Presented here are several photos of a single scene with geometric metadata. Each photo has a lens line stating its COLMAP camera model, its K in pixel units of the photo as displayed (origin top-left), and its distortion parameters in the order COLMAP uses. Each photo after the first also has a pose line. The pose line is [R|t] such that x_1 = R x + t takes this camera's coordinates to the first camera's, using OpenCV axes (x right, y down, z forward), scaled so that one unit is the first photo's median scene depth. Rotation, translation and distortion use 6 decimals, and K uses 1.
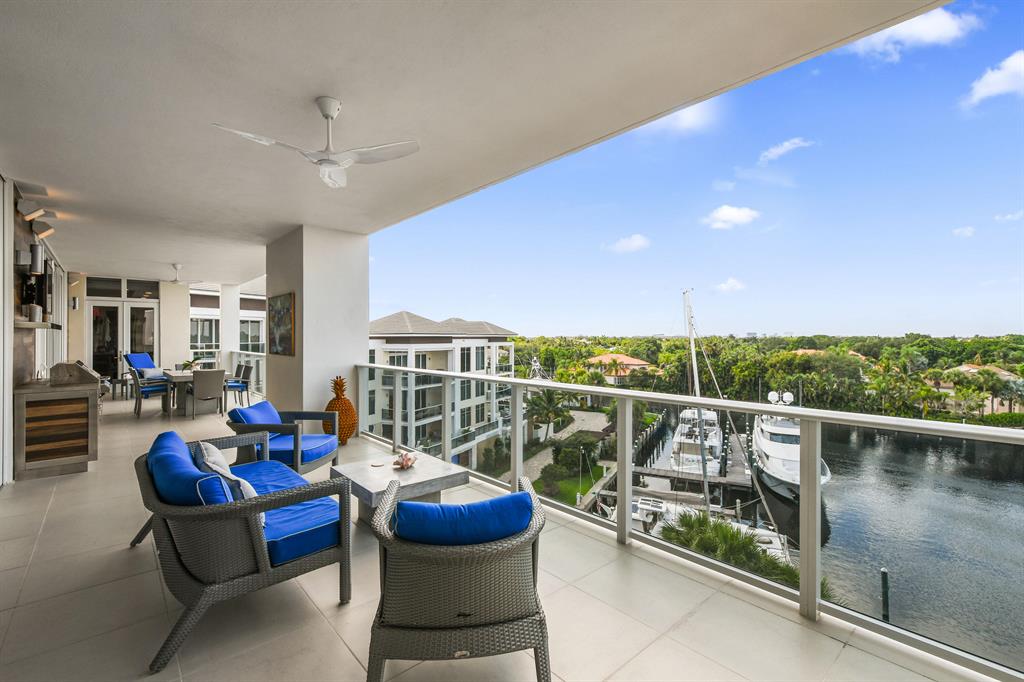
lens RADIAL K [[456.2, 0, 513.1], [0, 456.2, 342.4], [0, 0, 1]] dist [0.000810, -0.000002]
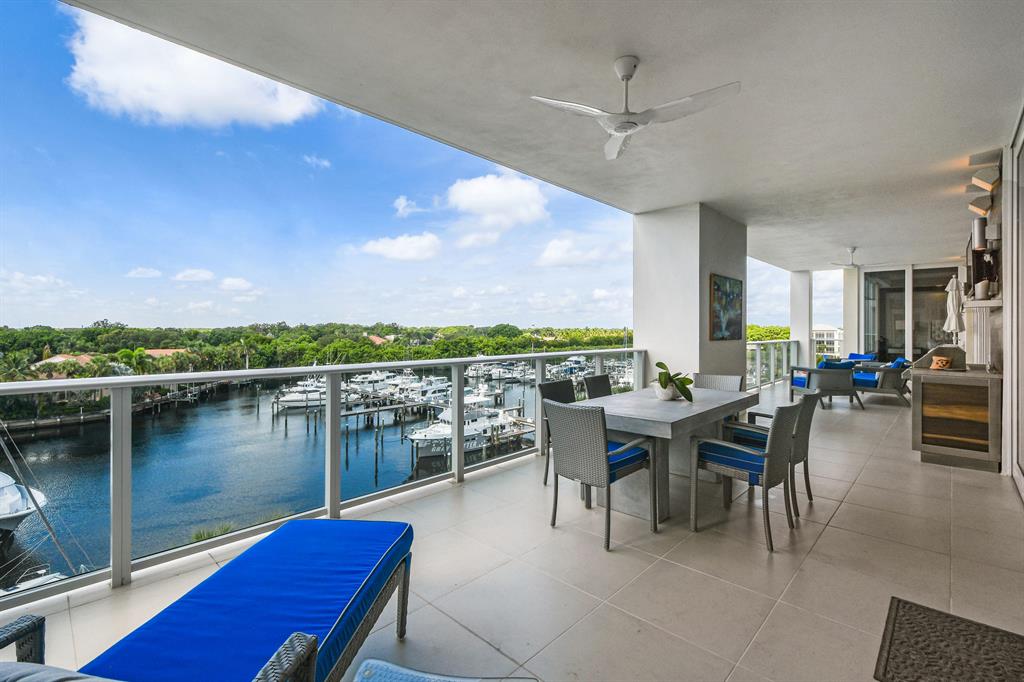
lens RADIAL K [[457.2, 0, 512.8], [0, 457.2, 326.7], [0, 0, 1]] dist [0.000038, 0.000046]
pose [[-0.086936, 0.003552, 0.996208, -0.128599], [0.011286, 0.999933, -0.002581, -0.000207], [-0.996150, 0.011018, -0.086971, 0.108966]]
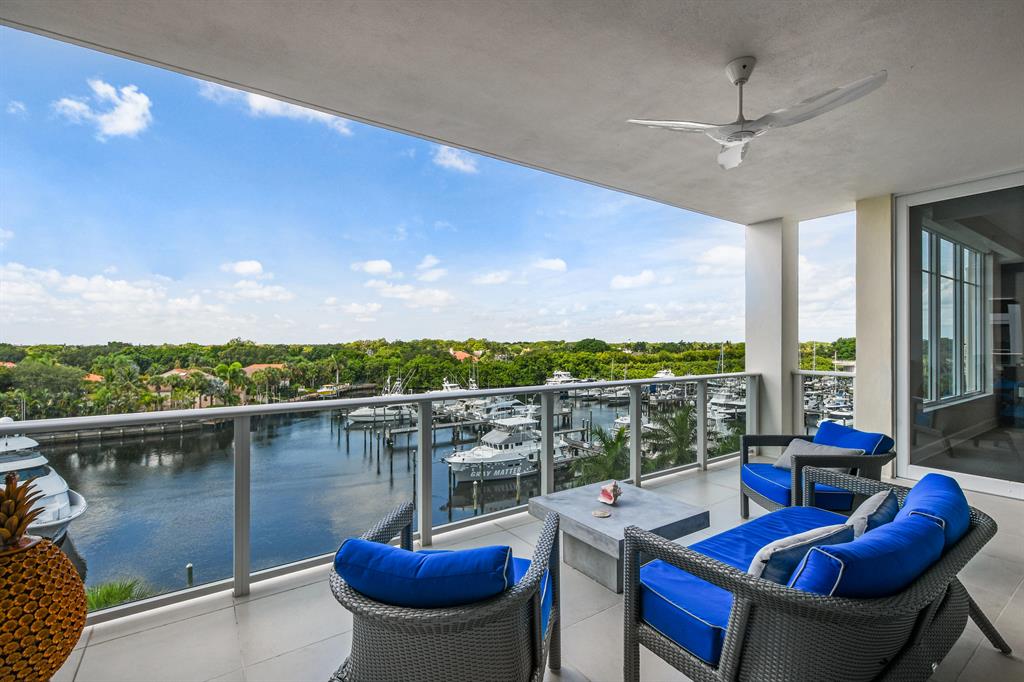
lens RADIAL K [[456.2, 0, 513.1], [0, 456.2, 342.4], [0, 0, 1]] dist [0.000810, -0.000002]
pose [[0.117095, 0.001770, 0.993119, -0.057312], [0.016900, 0.999850, -0.003775, -0.000318], [-0.992977, 0.017226, 0.117047, 0.029123]]
